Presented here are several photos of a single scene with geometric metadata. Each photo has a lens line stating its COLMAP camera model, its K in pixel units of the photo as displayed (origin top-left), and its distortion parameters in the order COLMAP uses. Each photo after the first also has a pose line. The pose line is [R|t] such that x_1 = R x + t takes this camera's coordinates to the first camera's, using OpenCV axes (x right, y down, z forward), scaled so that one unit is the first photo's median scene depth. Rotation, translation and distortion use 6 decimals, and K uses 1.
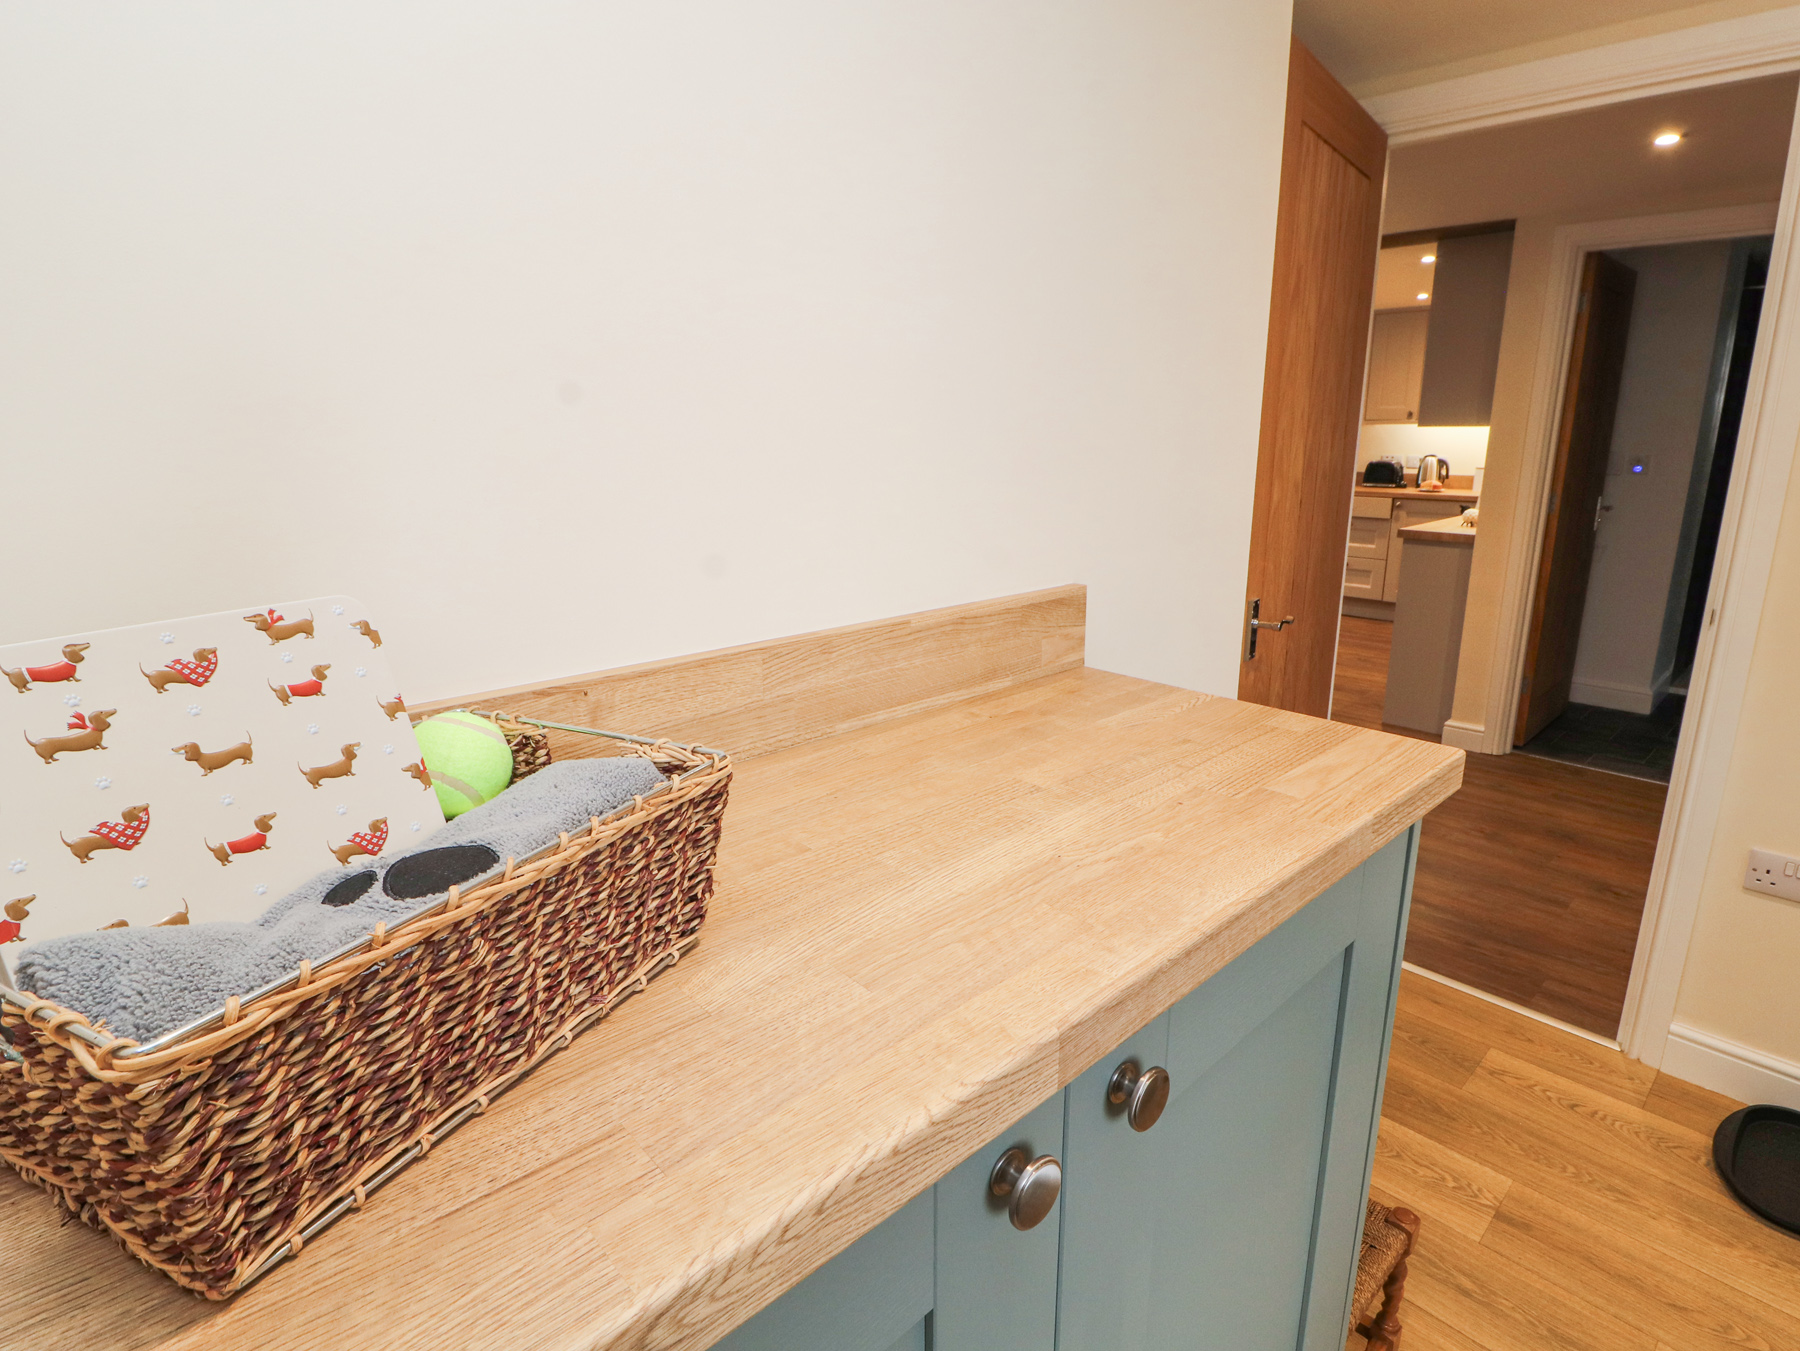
lens RADIAL K [[929.9, 0, 905.9], [0, 929.9, 649.3], [0, 0, 1]] dist [0.013918, -0.022542]
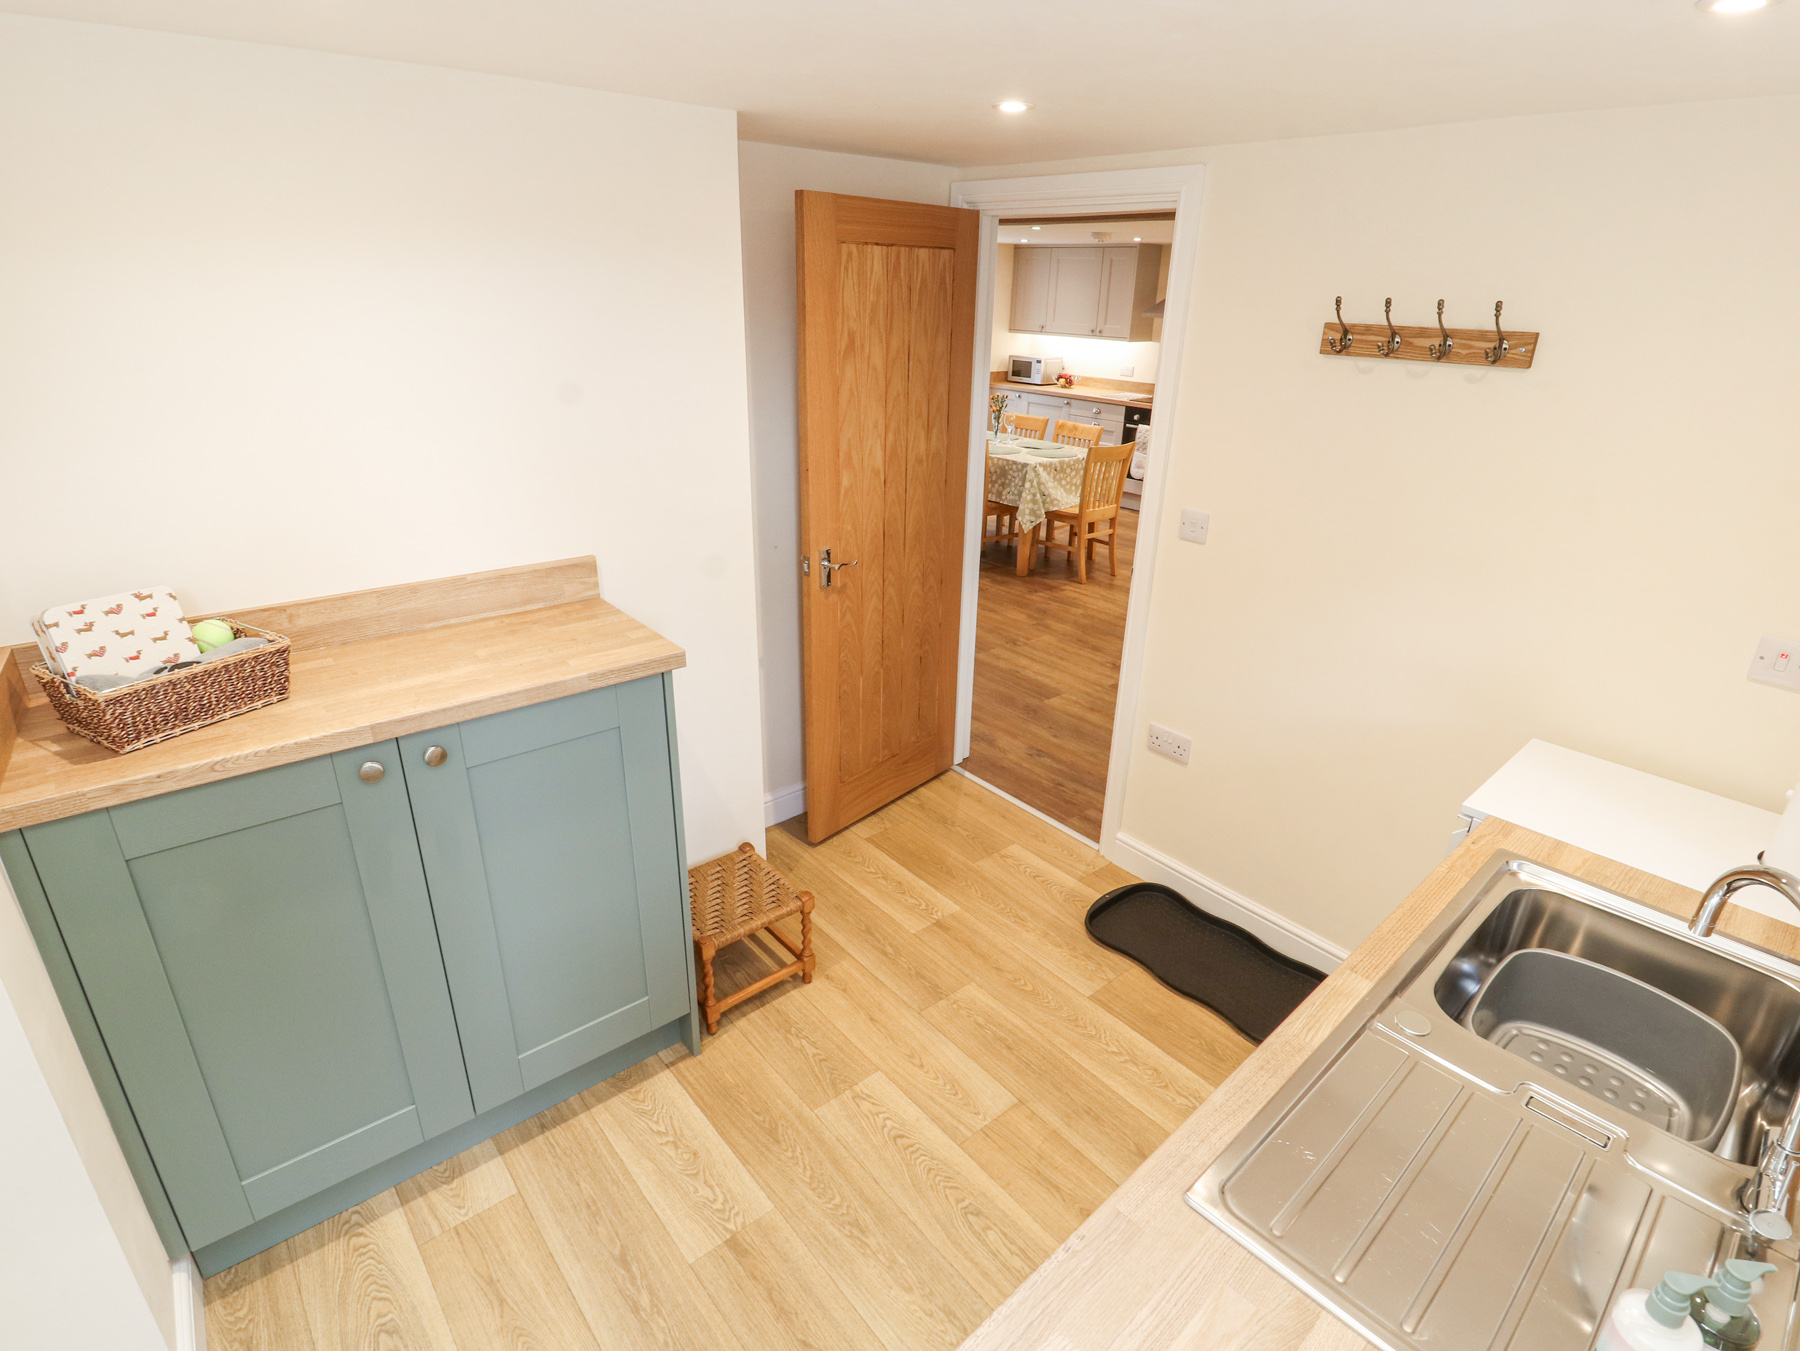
lens RADIAL K [[933.4, 0, 902.3], [0, 933.4, 667.7], [0, 0, 1]] dist [0.000348, -0.016241]
pose [[0.998309, 0.049025, -0.031246, 2.165261], [-0.043729, 0.987398, 0.152095, -0.391354], [0.038309, -0.150472, 0.987872, -2.224174]]
